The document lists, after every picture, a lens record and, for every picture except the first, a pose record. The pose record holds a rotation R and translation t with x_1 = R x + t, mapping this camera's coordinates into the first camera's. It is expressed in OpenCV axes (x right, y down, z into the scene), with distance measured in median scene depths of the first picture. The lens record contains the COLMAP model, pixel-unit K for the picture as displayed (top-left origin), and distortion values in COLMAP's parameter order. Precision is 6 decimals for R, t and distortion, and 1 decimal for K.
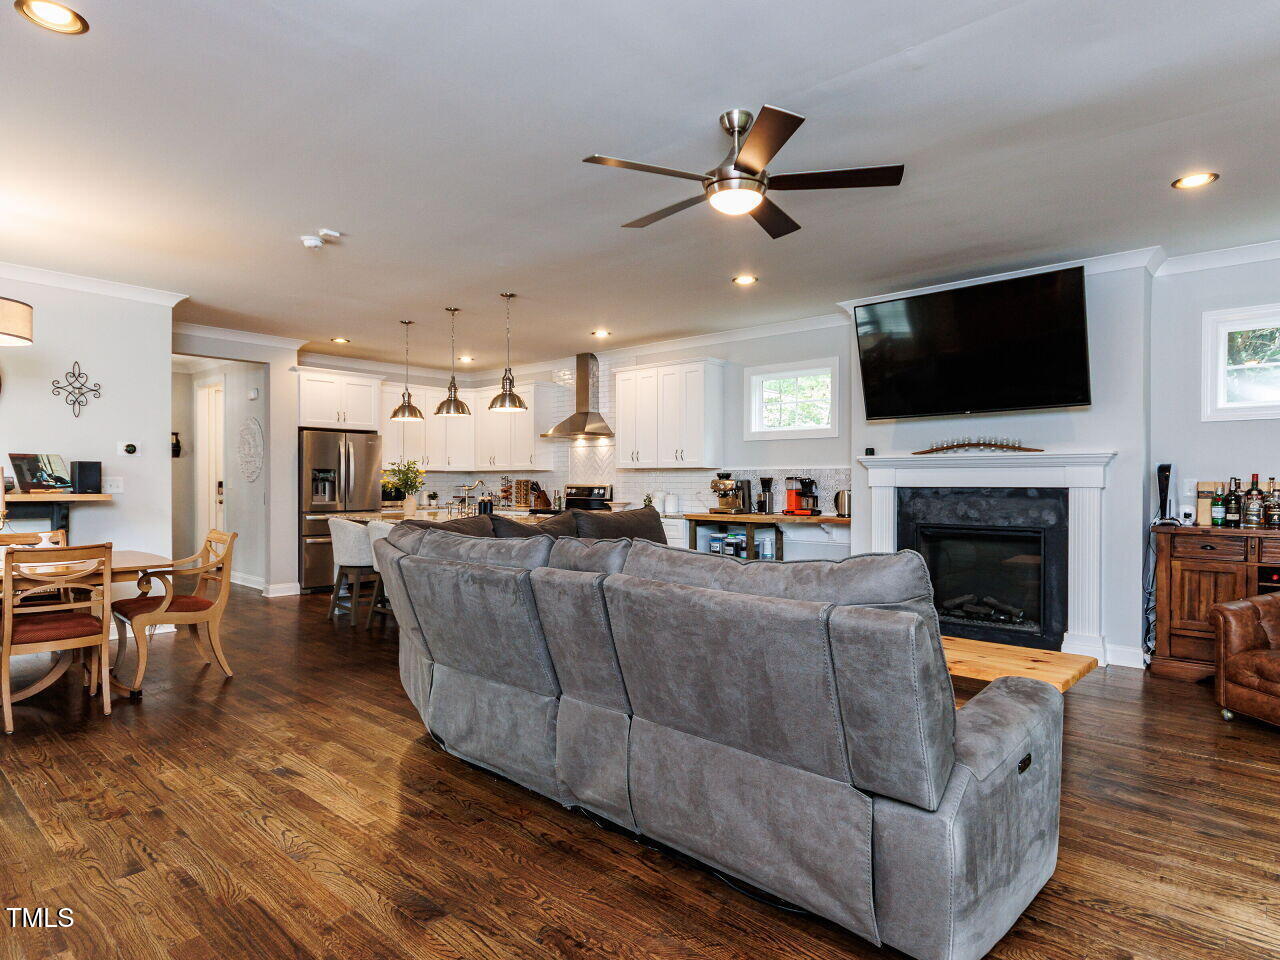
lens RADIAL K [[735.2, 0, 653.2], [0, 735.2, 487.3], [0, 0, 1]] dist [-0.003938, 0.001888]
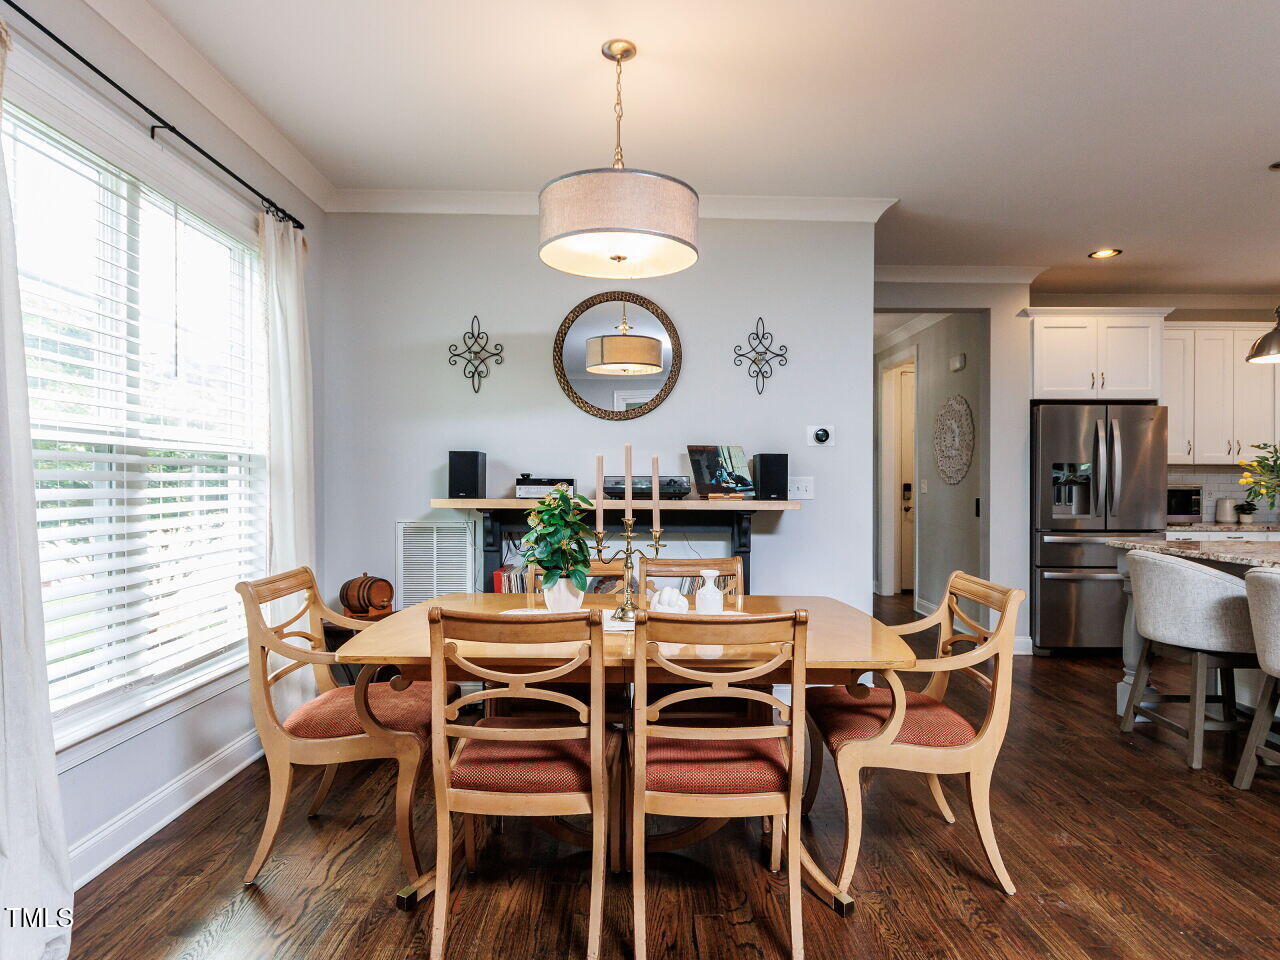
lens RADIAL K [[735.2, 0, 647.1], [0, 735.2, 485.1], [0, 0, 1]] dist [-0.003938, 0.001888]
pose [[0.673762, -0.000416, -0.738949, -0.227972], [-0.005459, 0.999970, -0.005540, -0.000757], [0.738929, 0.007767, 0.673739, 0.301505]]
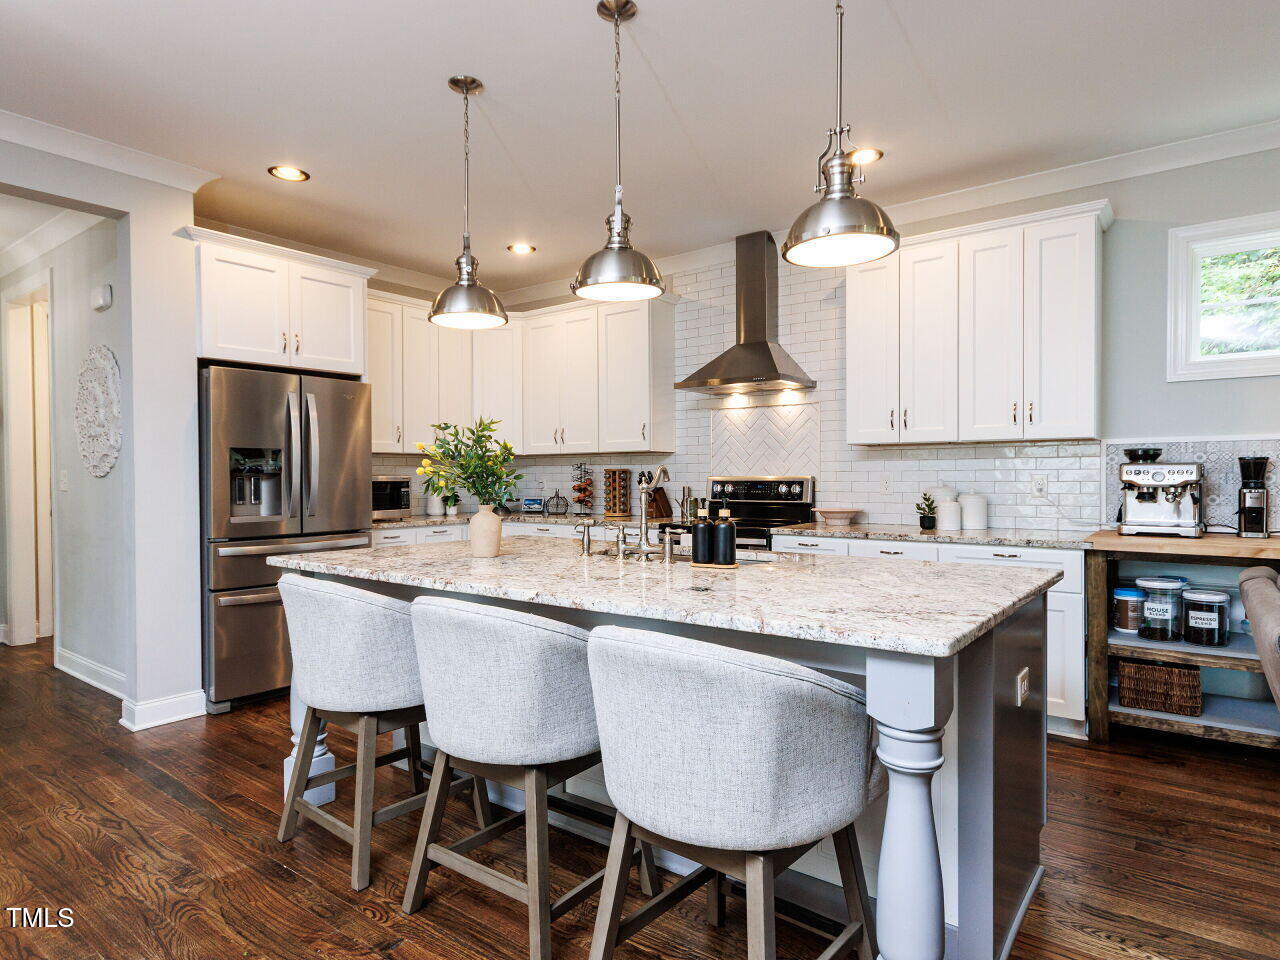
lens RADIAL K [[735.2, 0, 643.1], [0, 735.2, 483.9], [0, 0, 1]] dist [-0.003938, 0.001888]
pose [[0.996818, -0.009299, 0.079161, -0.237517], [0.008899, 0.999946, 0.005401, -0.002302], [-0.079207, -0.004680, 0.996847, 0.509318]]
